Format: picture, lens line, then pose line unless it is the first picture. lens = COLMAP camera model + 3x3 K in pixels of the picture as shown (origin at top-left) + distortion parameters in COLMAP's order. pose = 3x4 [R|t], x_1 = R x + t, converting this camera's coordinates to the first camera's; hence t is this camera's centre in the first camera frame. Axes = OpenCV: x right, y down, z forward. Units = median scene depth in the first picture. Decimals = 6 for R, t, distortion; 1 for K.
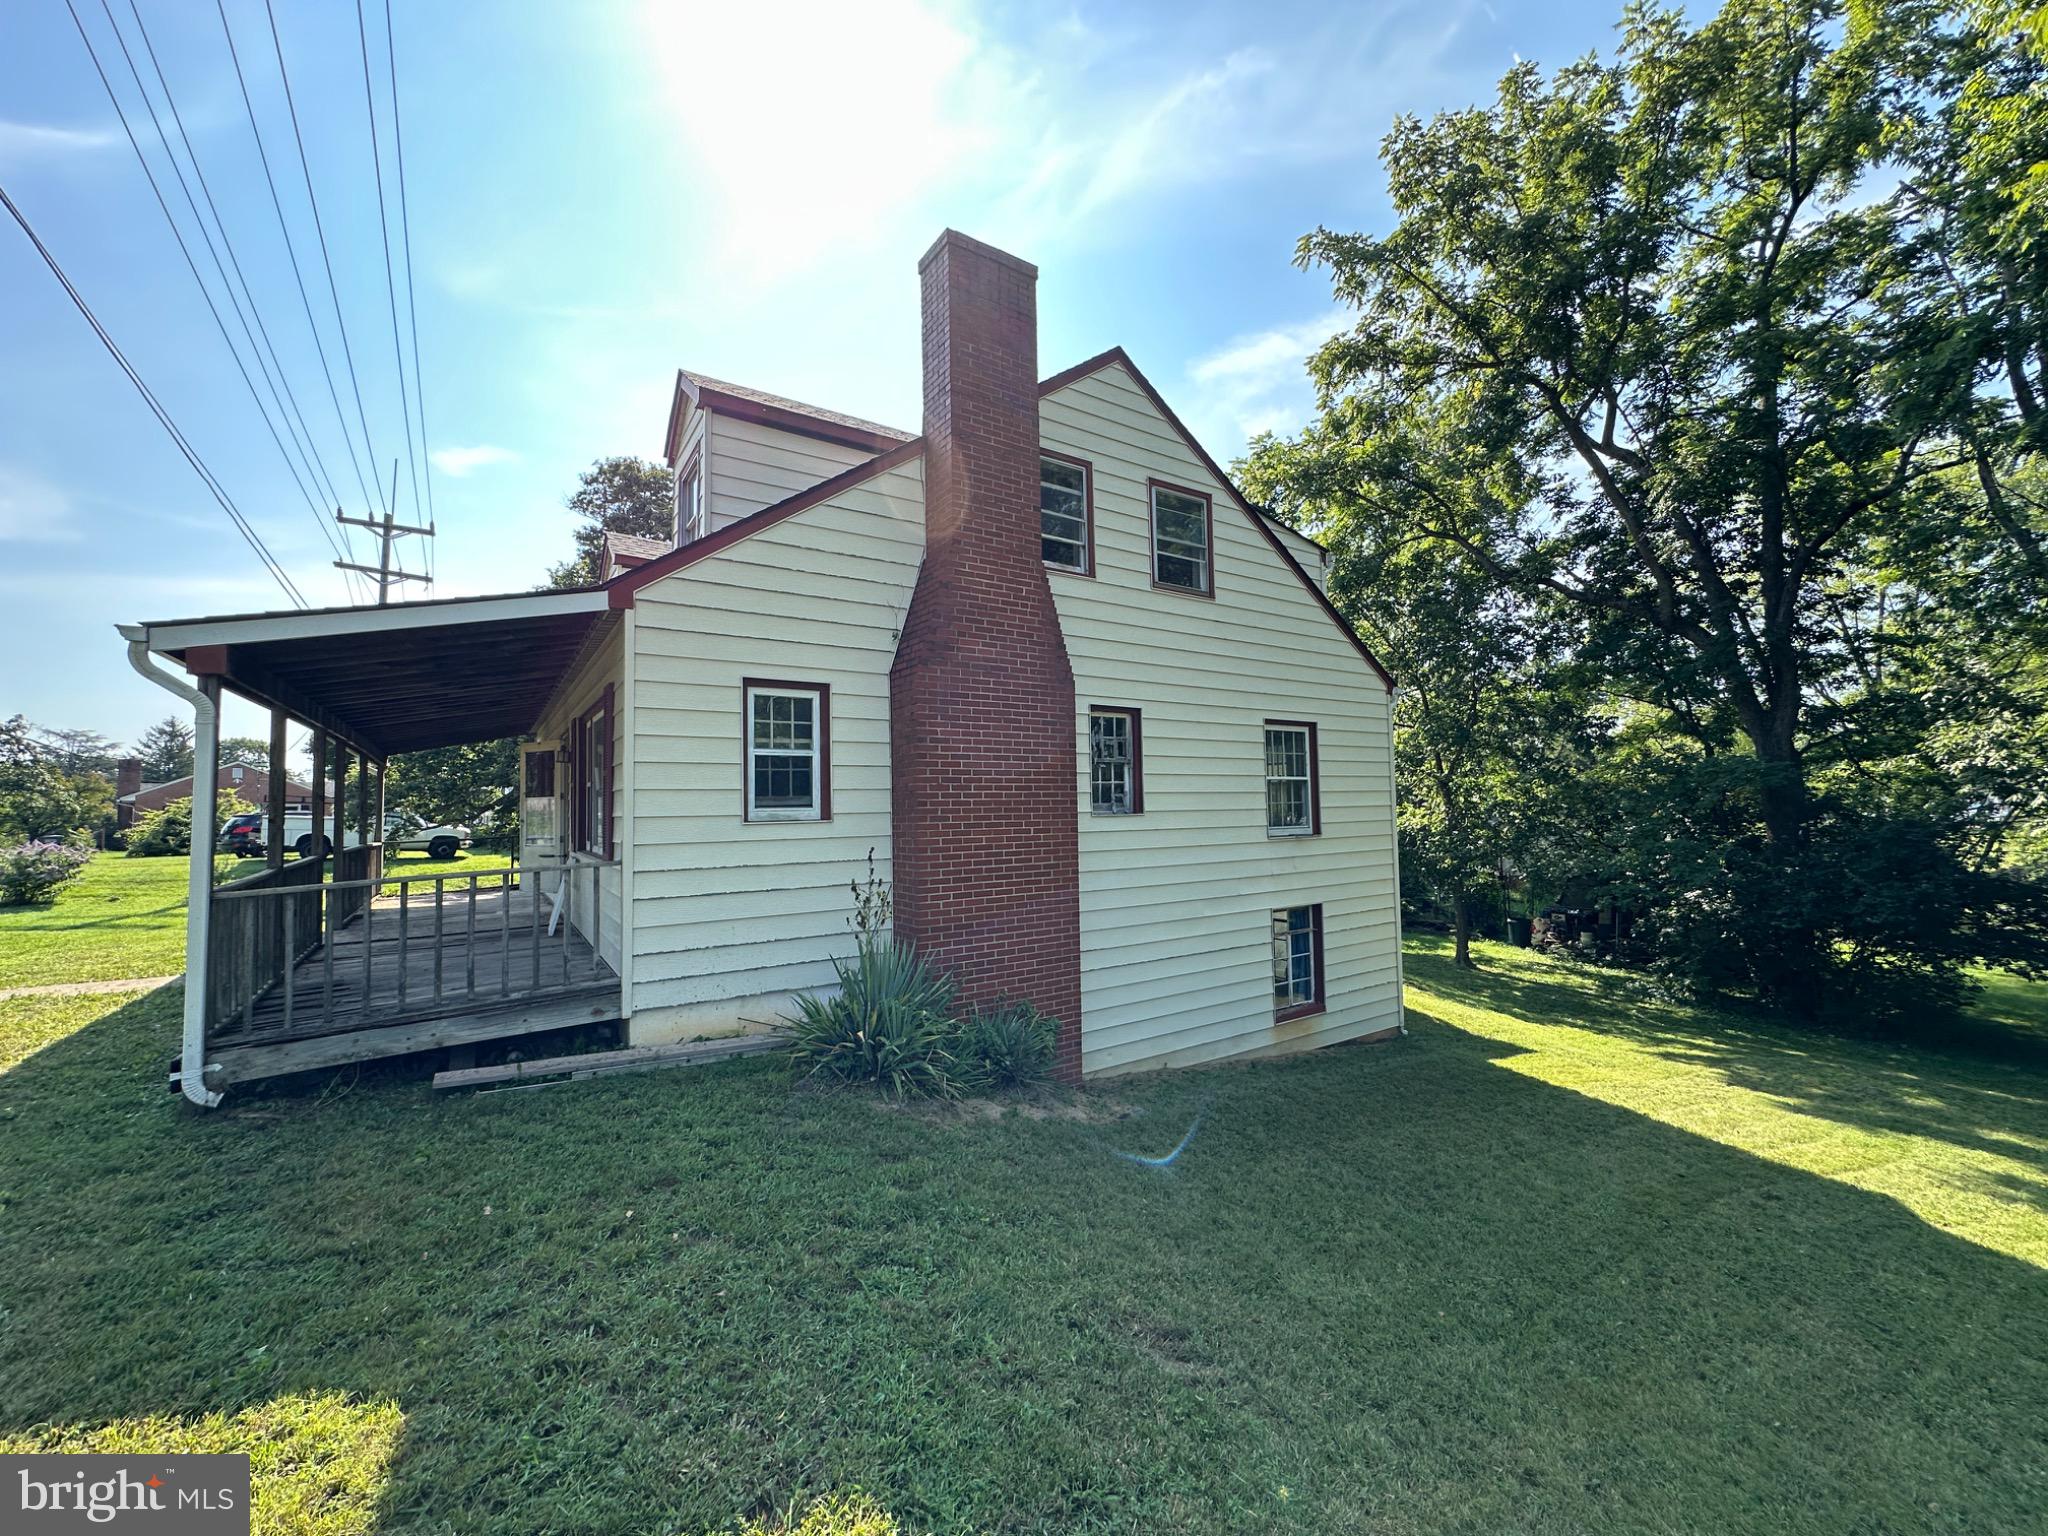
lens RADIAL K [[822.1, 0, 1021.5], [0, 822.1, 770.0], [0, 0, 1]] dist [0.003737, 0.000302]
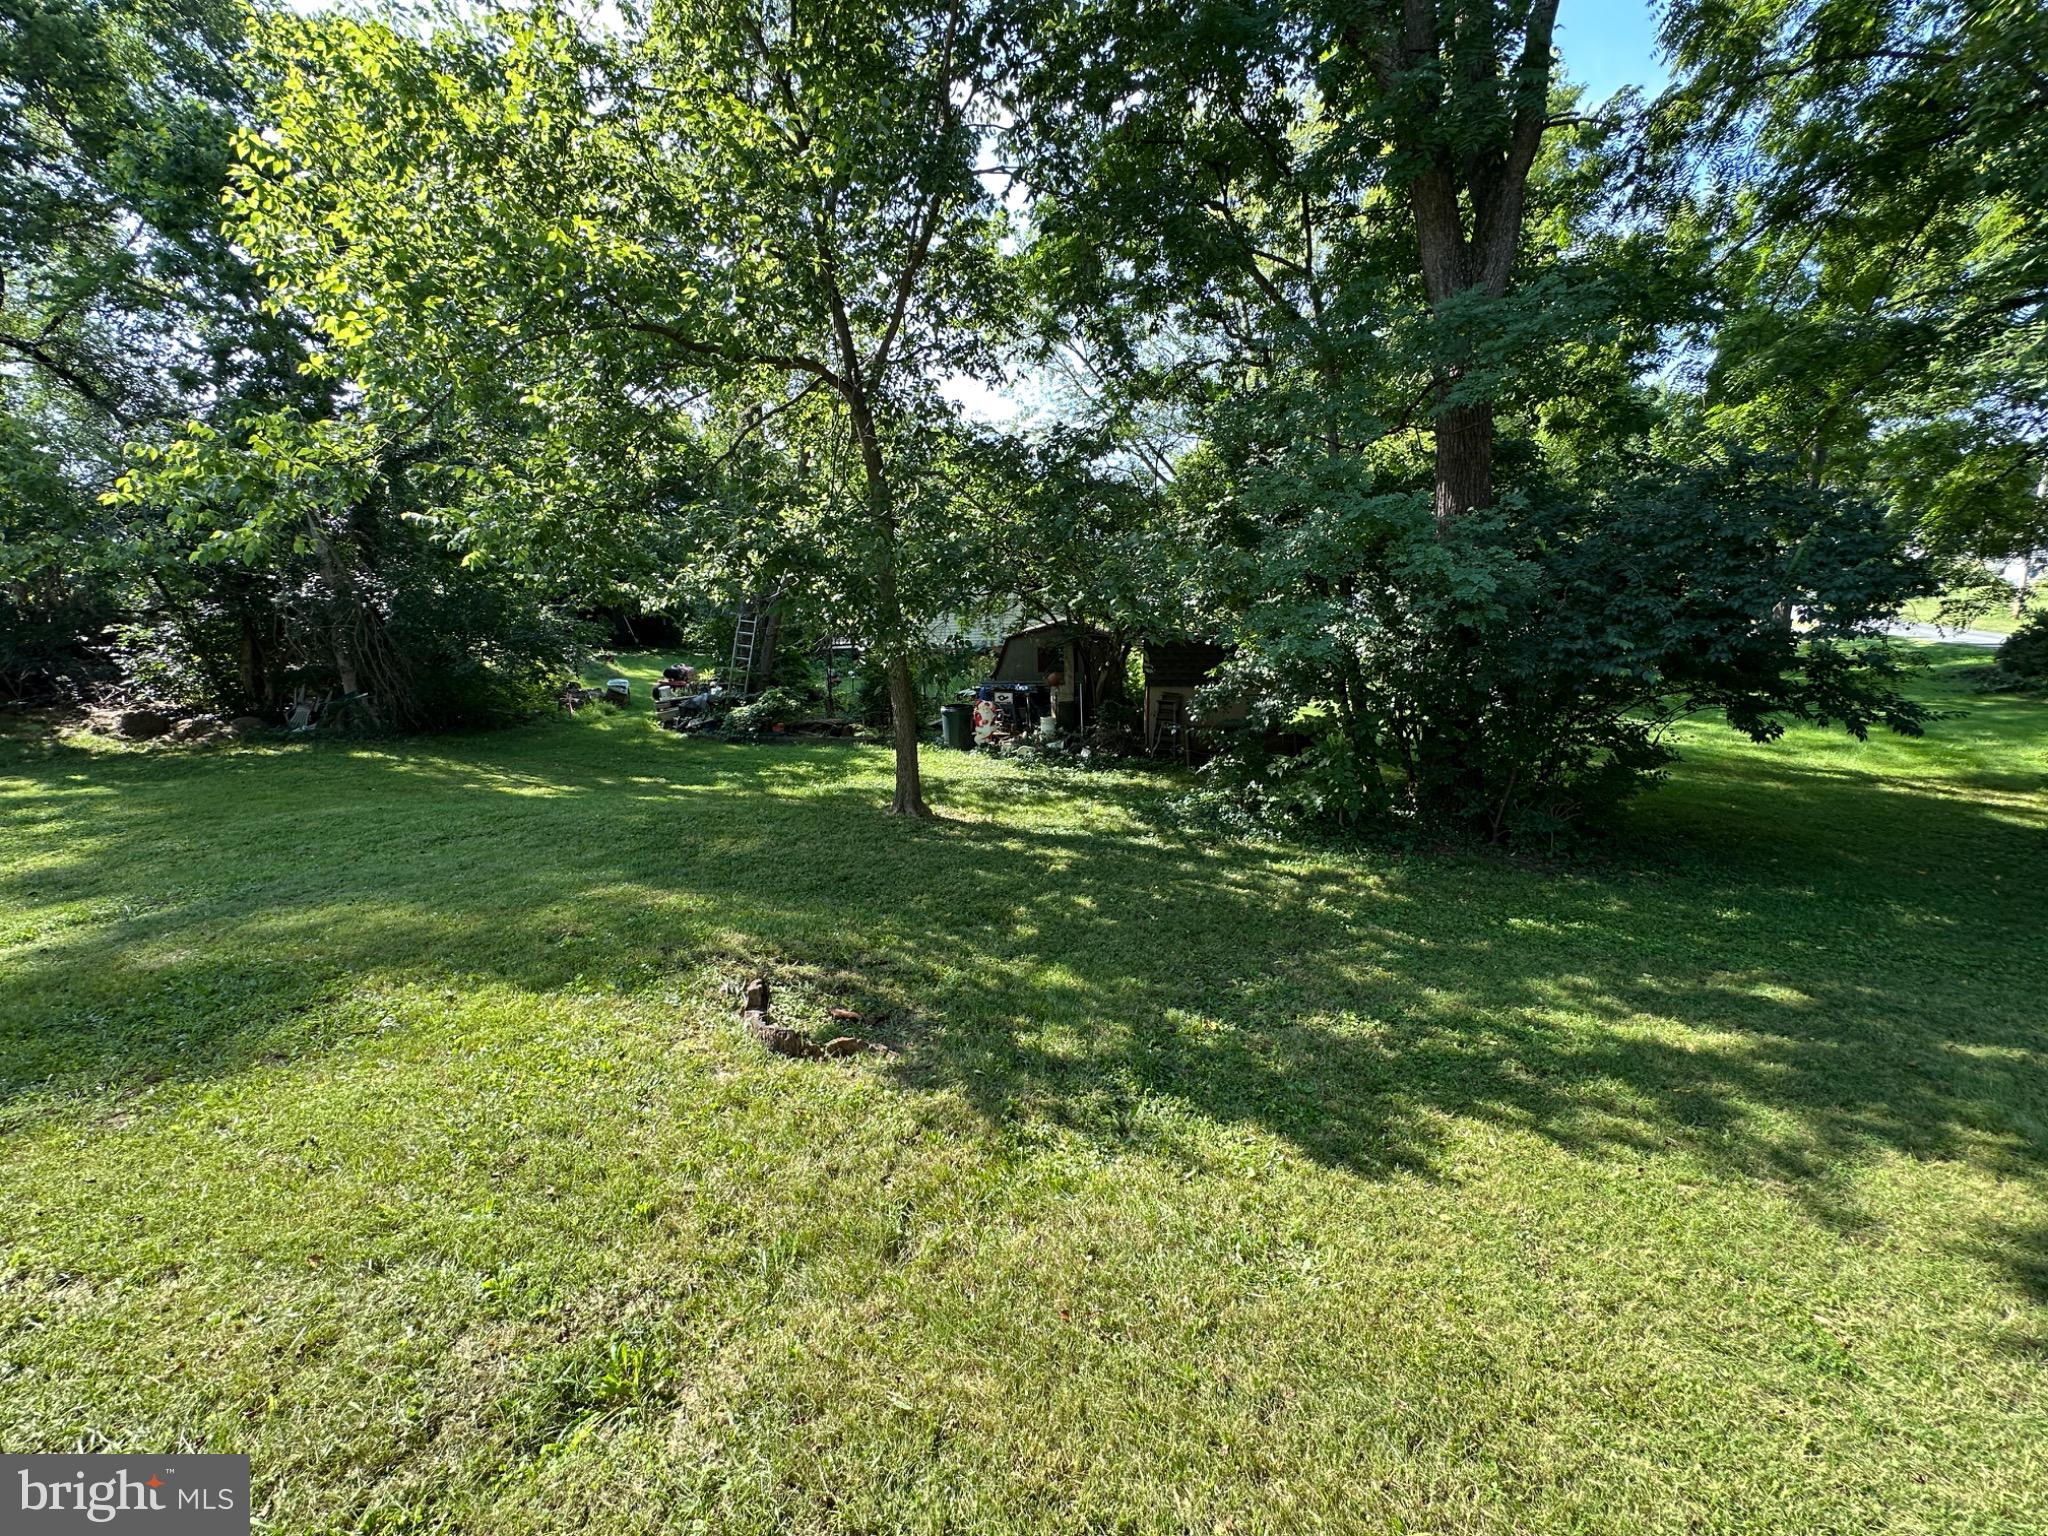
lens RADIAL K [[822.1, 0, 1024.0], [0, 822.1, 767.5], [0, 0, 1]] dist [0.003737, 0.000302]
pose [[0.730177, -0.119152, 0.672788, 0.255112], [-0.019569, 0.980626, 0.194910, 0.115127], [-0.682978, -0.155484, 0.713699, 0.568769]]
